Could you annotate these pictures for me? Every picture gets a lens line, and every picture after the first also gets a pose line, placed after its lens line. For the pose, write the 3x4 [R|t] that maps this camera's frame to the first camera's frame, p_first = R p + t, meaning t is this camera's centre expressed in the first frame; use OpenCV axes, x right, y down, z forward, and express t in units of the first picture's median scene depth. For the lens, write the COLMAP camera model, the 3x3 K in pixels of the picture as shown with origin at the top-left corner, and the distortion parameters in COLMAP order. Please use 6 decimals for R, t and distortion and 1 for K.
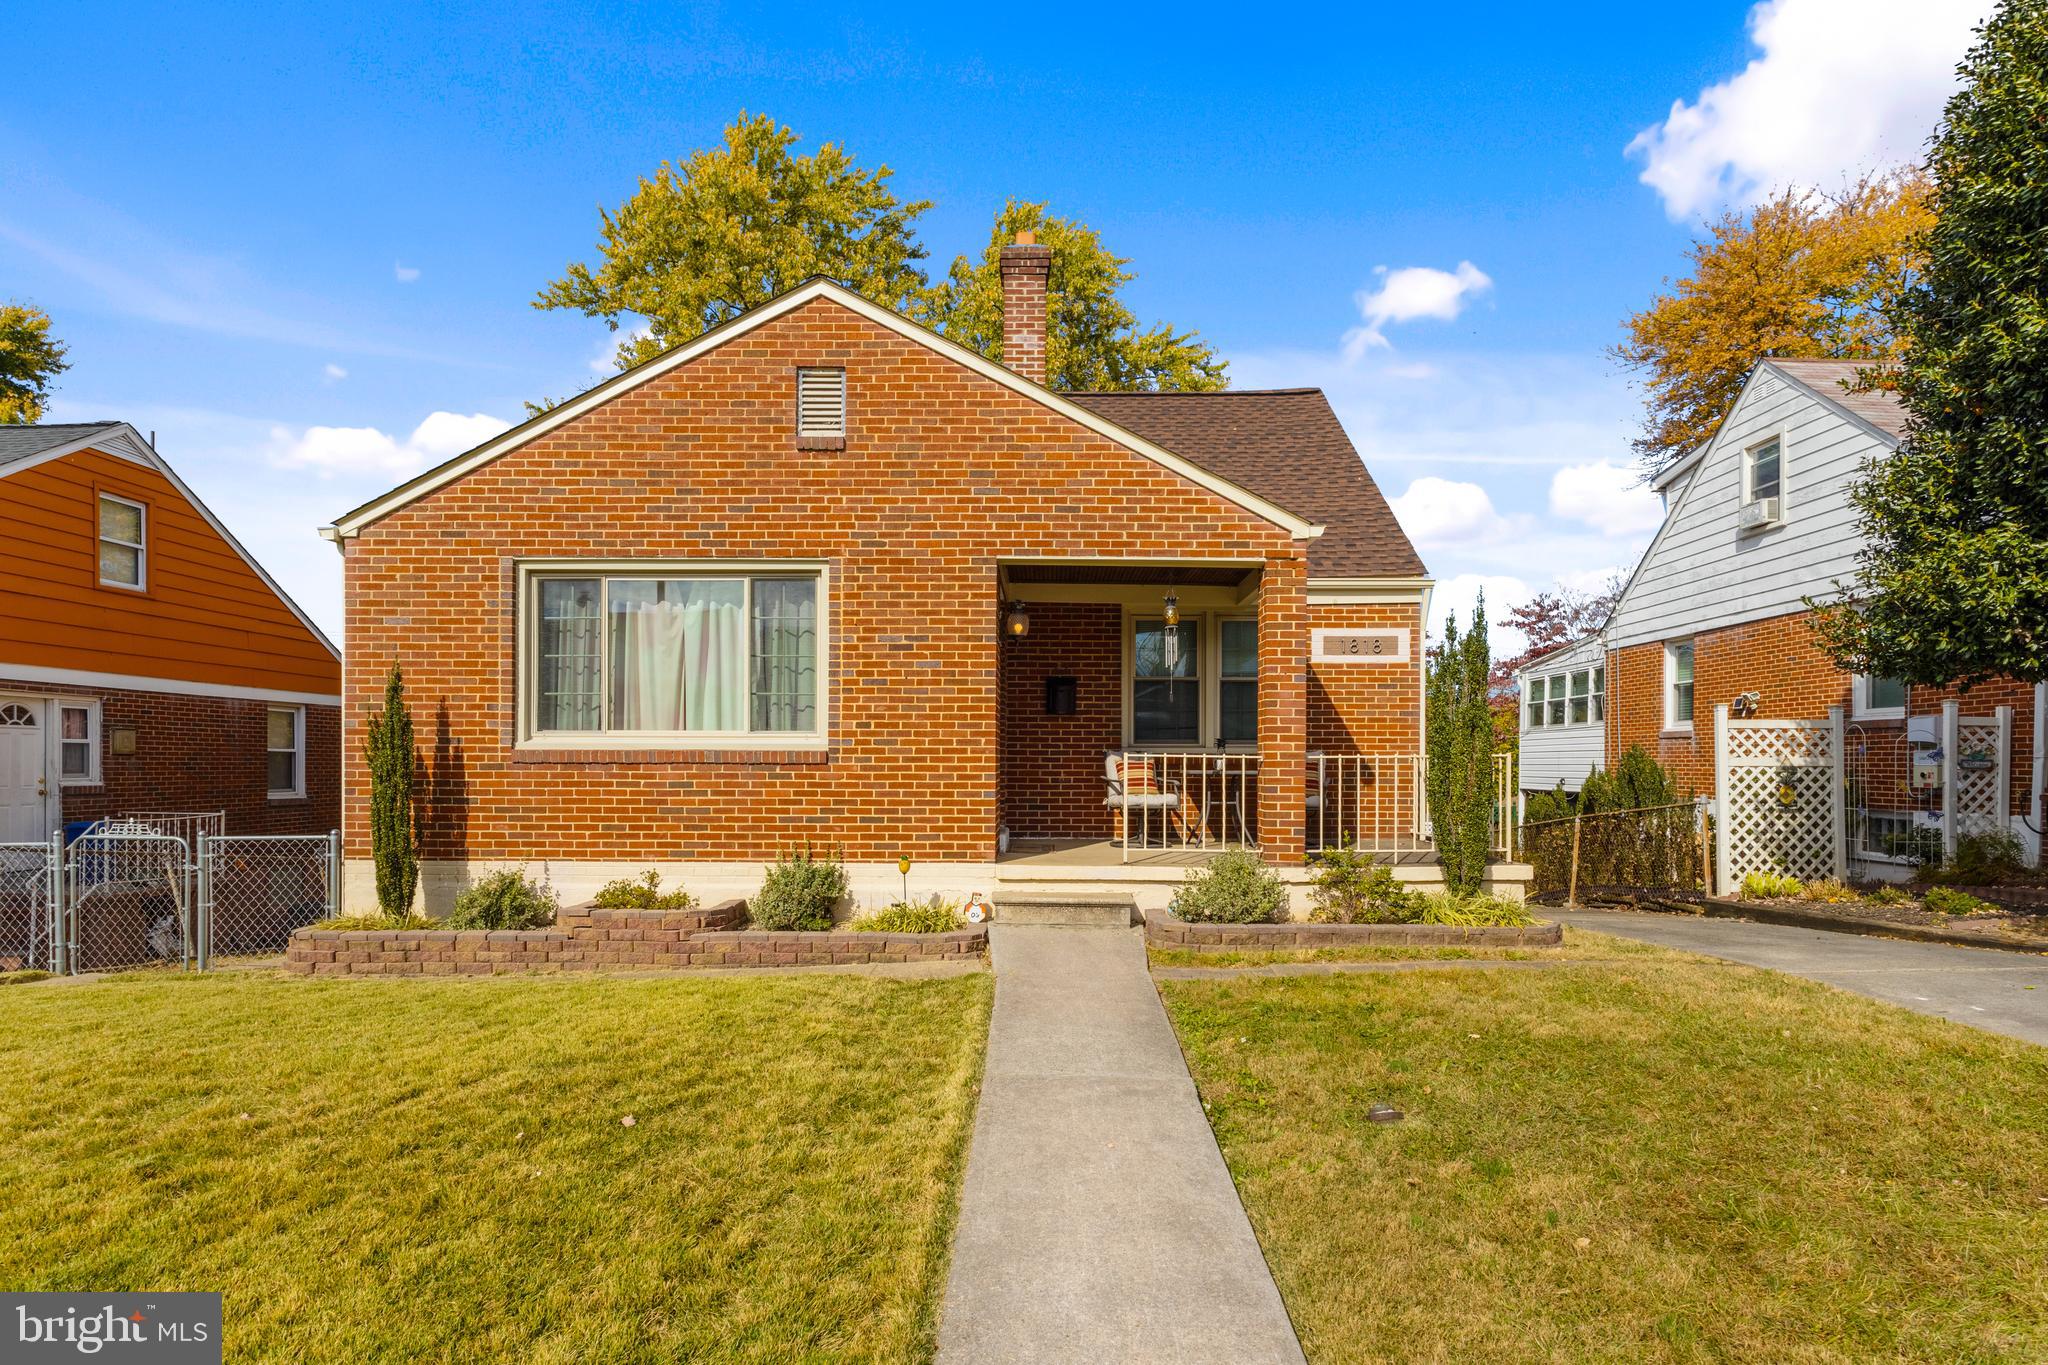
lens RADIAL K [[1129.5, 0, 1007.6], [0, 1129.5, 760.5], [0, 0, 1]] dist [0.007061, -0.000844]
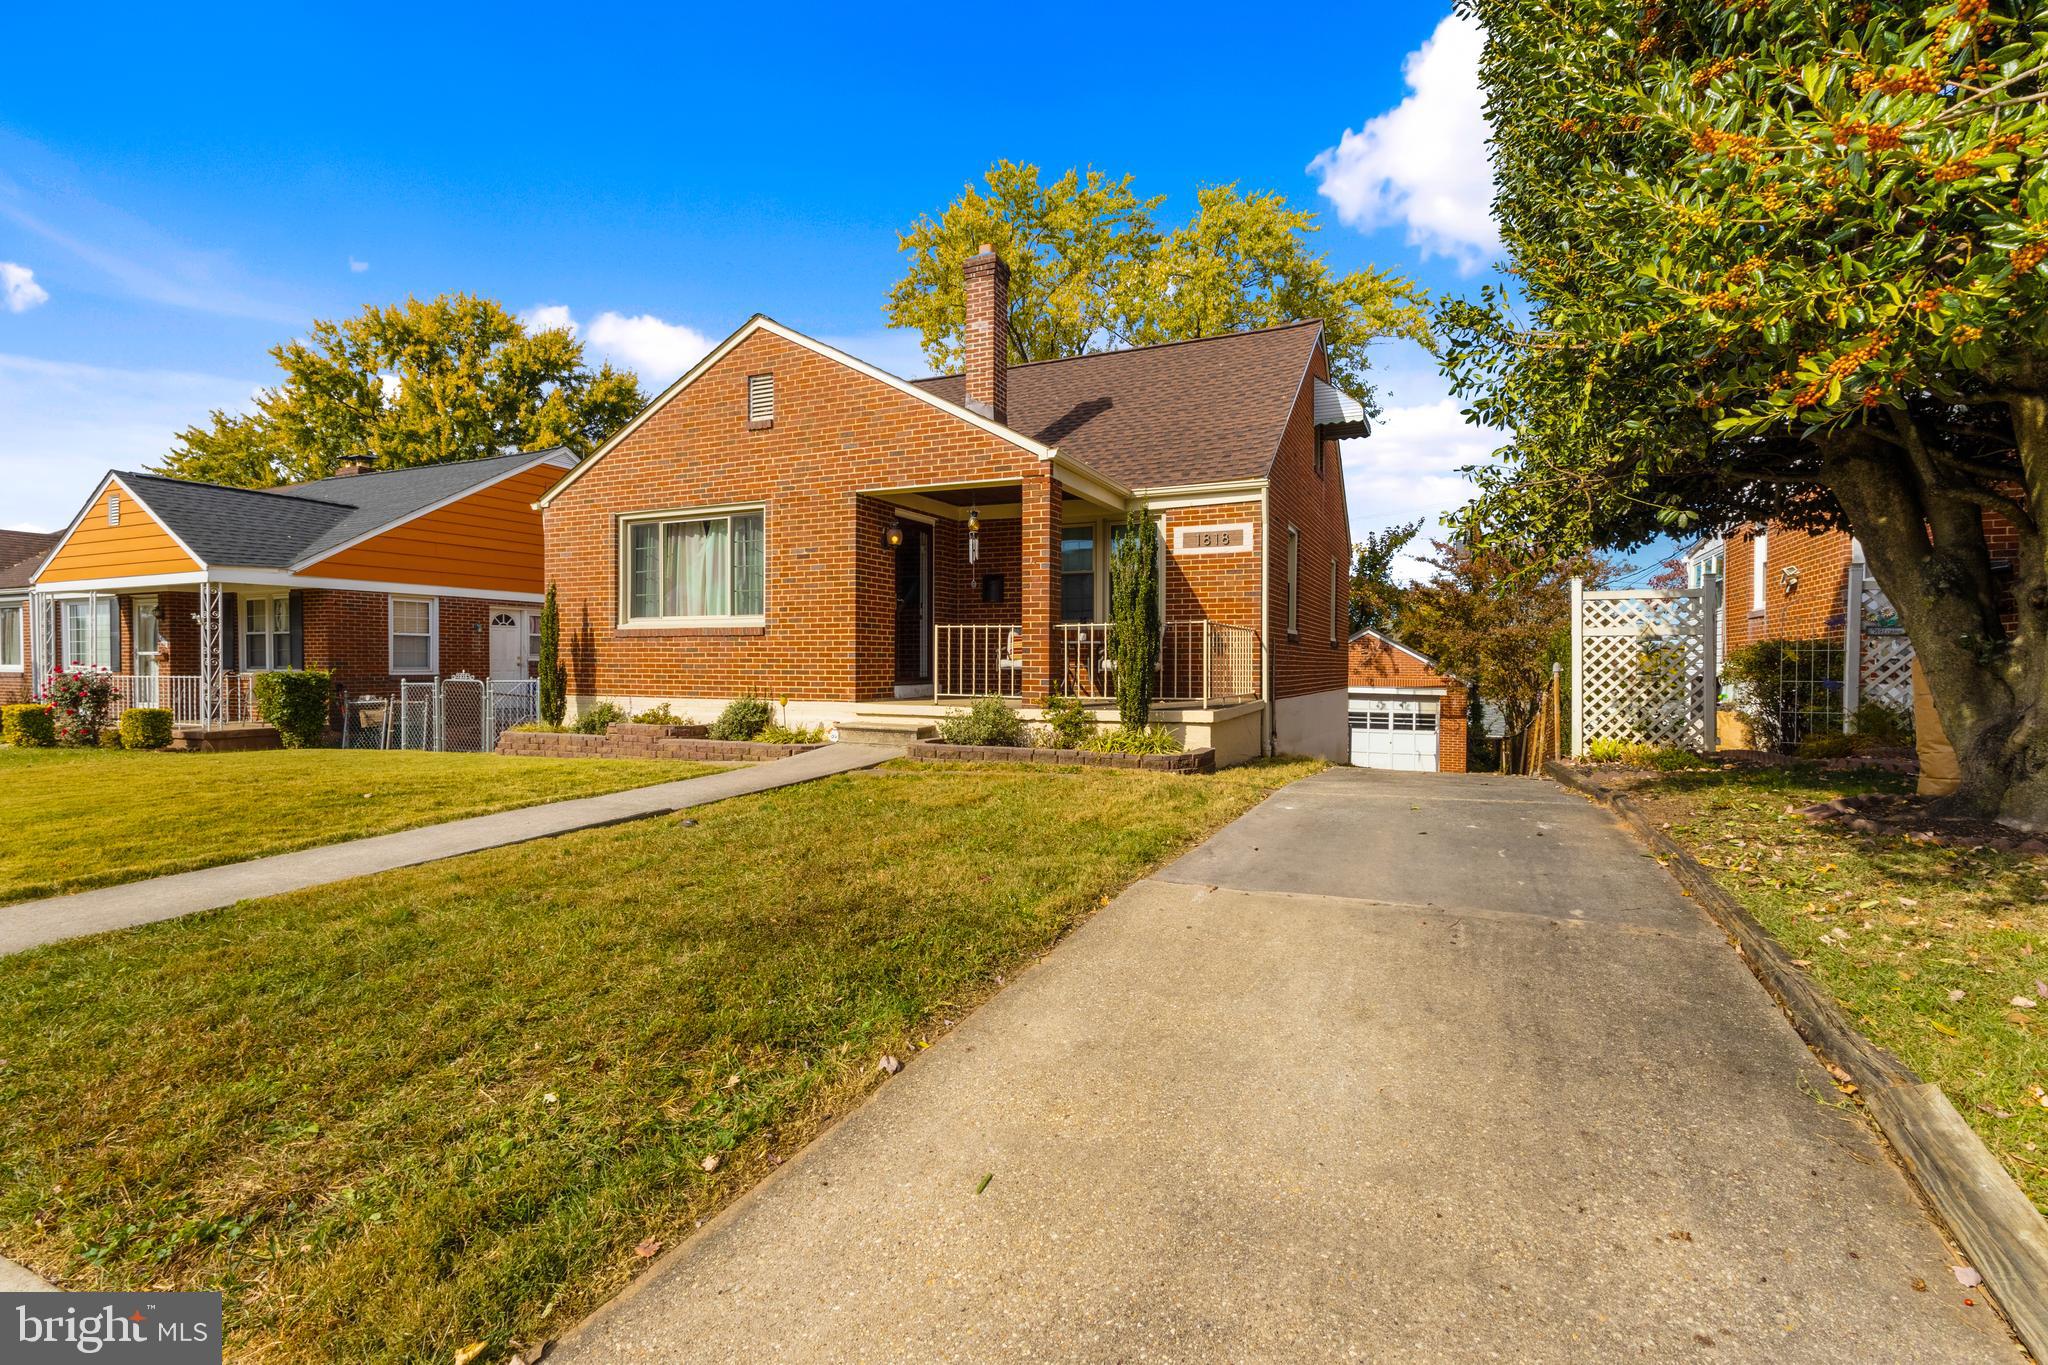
lens RADIAL K [[963.5, 0, 1023.2], [0, 963.5, 678.6], [0, 0, 1]] dist [0.000466, 0.000904]
pose [[0.908135, 0.007033, -0.418618, 0.663008], [-0.001341, 0.999903, 0.013889, 0.040185], [0.418675, -0.012052, 0.908056, -0.031746]]
